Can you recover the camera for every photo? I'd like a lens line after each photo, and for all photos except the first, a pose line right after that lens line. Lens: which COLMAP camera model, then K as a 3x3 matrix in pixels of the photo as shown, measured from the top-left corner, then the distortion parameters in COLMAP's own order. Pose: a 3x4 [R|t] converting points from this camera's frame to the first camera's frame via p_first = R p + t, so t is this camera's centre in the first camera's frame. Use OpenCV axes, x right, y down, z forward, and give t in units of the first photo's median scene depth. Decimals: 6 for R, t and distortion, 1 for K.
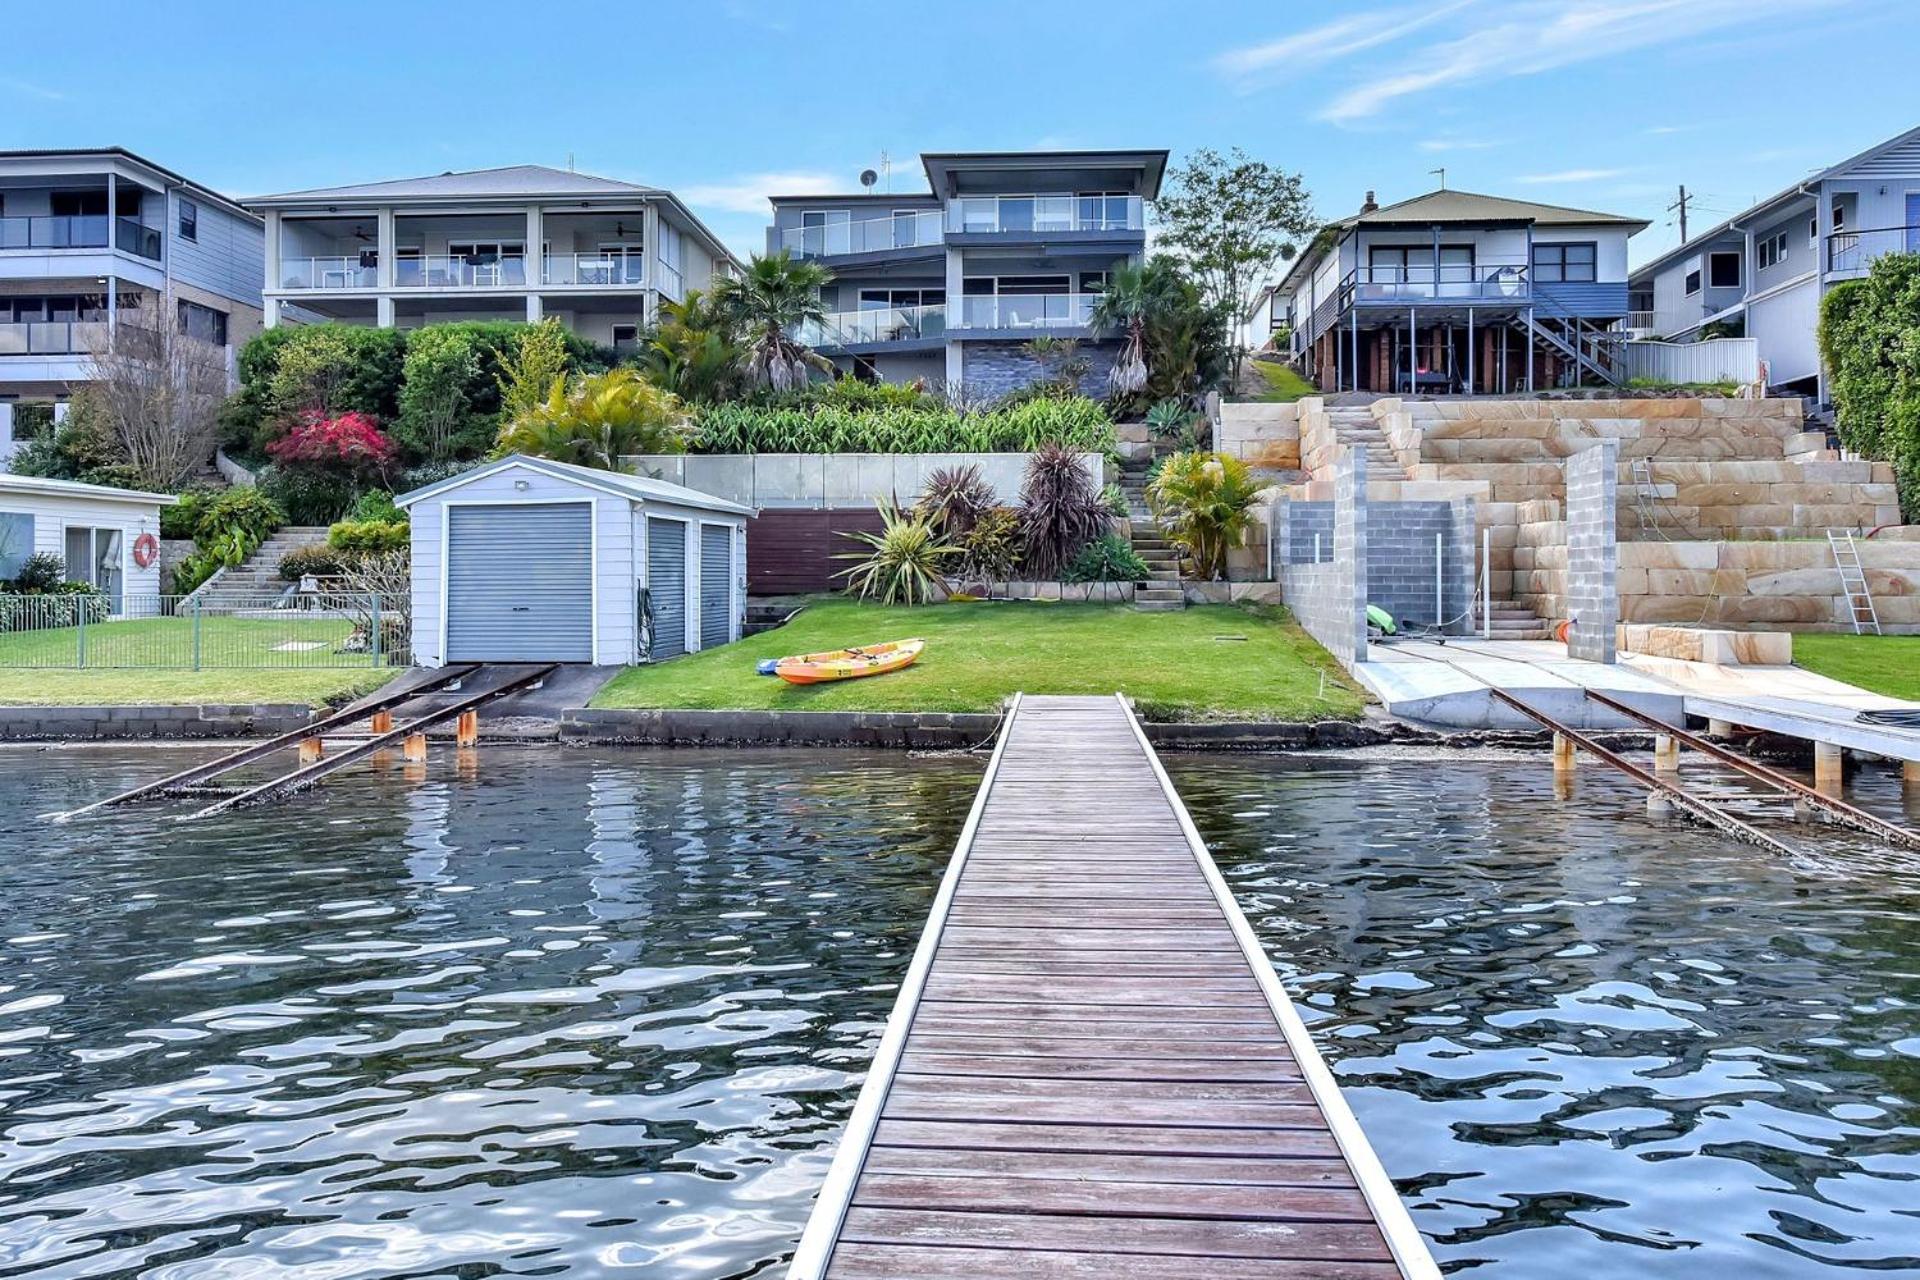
lens RADIAL K [[1348.8, 0, 960.0], [0, 1348.8, 640.0], [0, 0, 1]] dist [-0.002772, -0.001892]
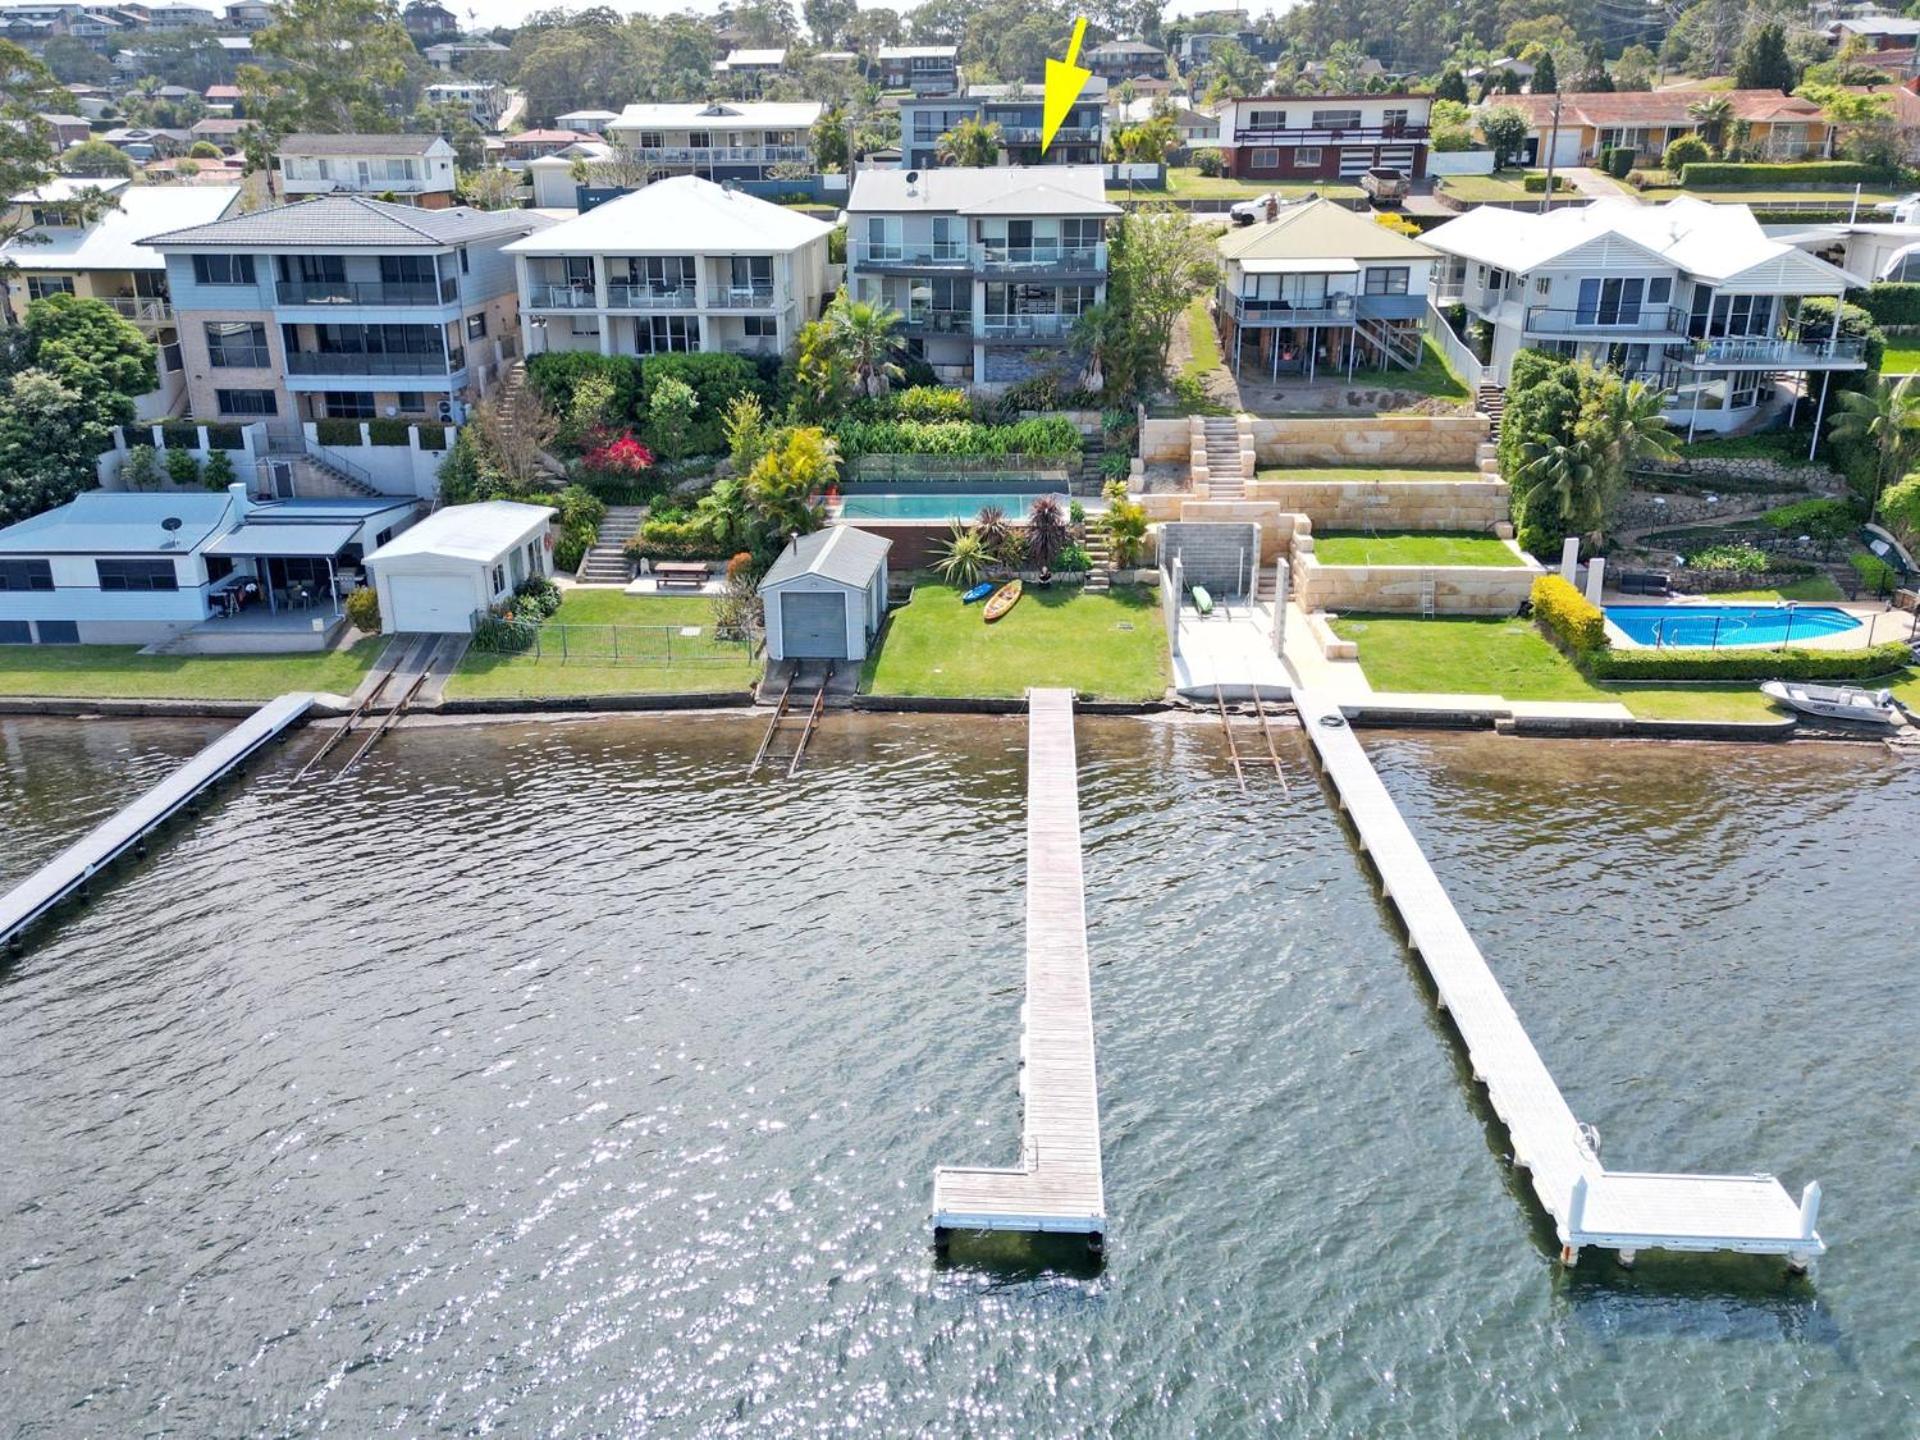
lens RADIAL K [[1518.7, 0, 960.0], [0, 1518.7, 720.0], [0, 0, 1]] dist [0.078053, -0.000272]
pose [[0.999660, -0.007406, 0.025012, -0.093039], [-0.000593, 0.952150, 0.305631, -0.440978], [-0.026079, -0.305541, 0.951822, -0.993107]]
